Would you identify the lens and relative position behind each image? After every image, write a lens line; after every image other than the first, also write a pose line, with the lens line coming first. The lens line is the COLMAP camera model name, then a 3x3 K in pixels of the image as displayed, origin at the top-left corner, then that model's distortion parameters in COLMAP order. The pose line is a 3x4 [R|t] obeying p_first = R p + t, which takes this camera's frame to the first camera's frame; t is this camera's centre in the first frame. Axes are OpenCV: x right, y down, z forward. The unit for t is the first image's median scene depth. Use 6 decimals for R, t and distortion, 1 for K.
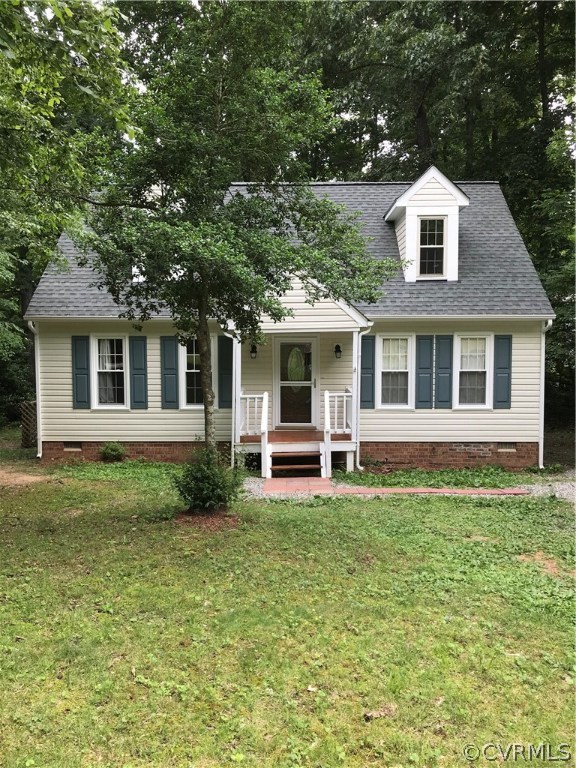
lens RADIAL K [[628.1, 0, 291.8], [0, 628.1, 373.0], [0, 0, 1]] dist [0.058154, -0.063875]
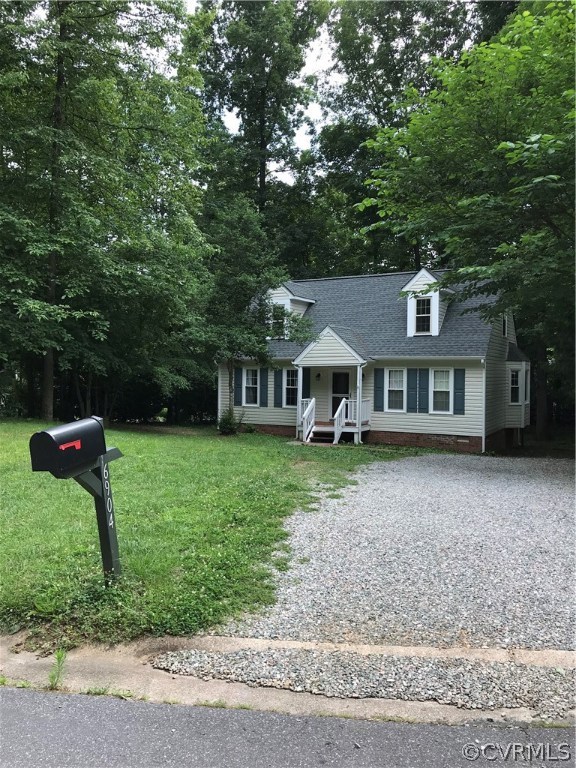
lens RADIAL K [[621.6, 0, 258.5], [0, 621.6, 379.8], [0, 0, 1]] dist [0.013178, -0.005267]
pose [[0.871655, 0.016248, -0.489851, 0.659812], [-0.040533, 0.998416, -0.039010, 0.050432], [0.488441, 0.053858, 0.870933, -0.633883]]
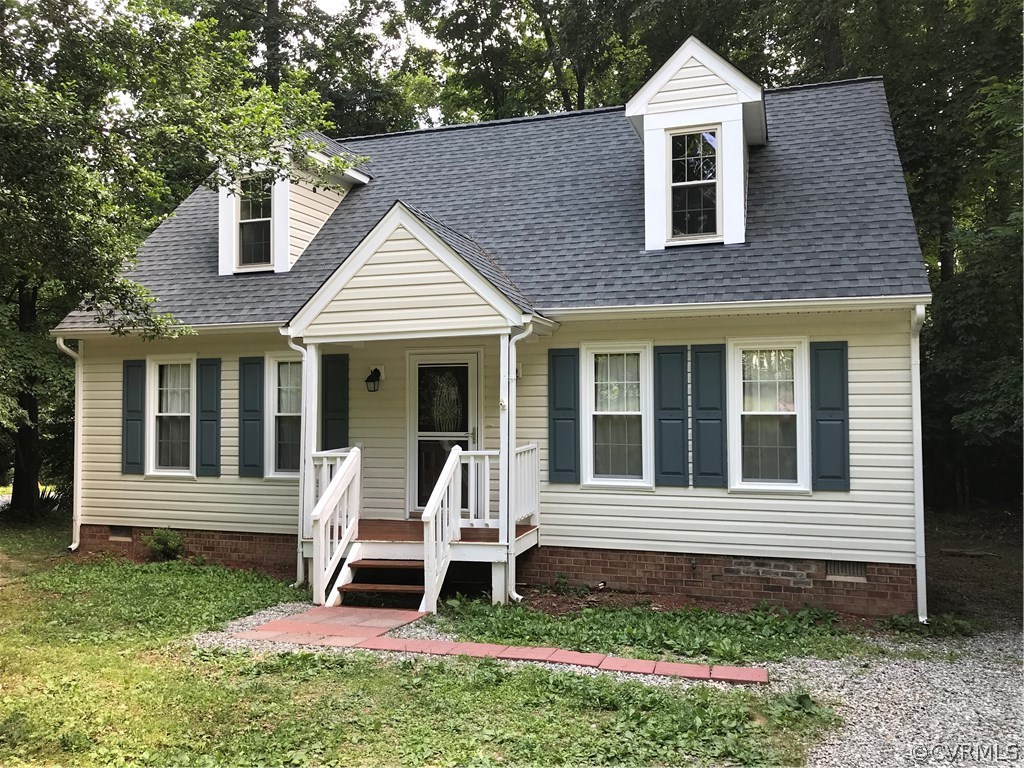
lens RADIAL K [[837.5, 0, 515.7], [0, 837.5, 376.4], [0, 0, 1]] dist [0.058154, -0.063875]
pose [[0.958746, -0.011682, -0.284024, 0.283396], [-0.014119, 0.995965, -0.088621, 0.028934], [0.283914, 0.088975, 0.954713, 0.295488]]
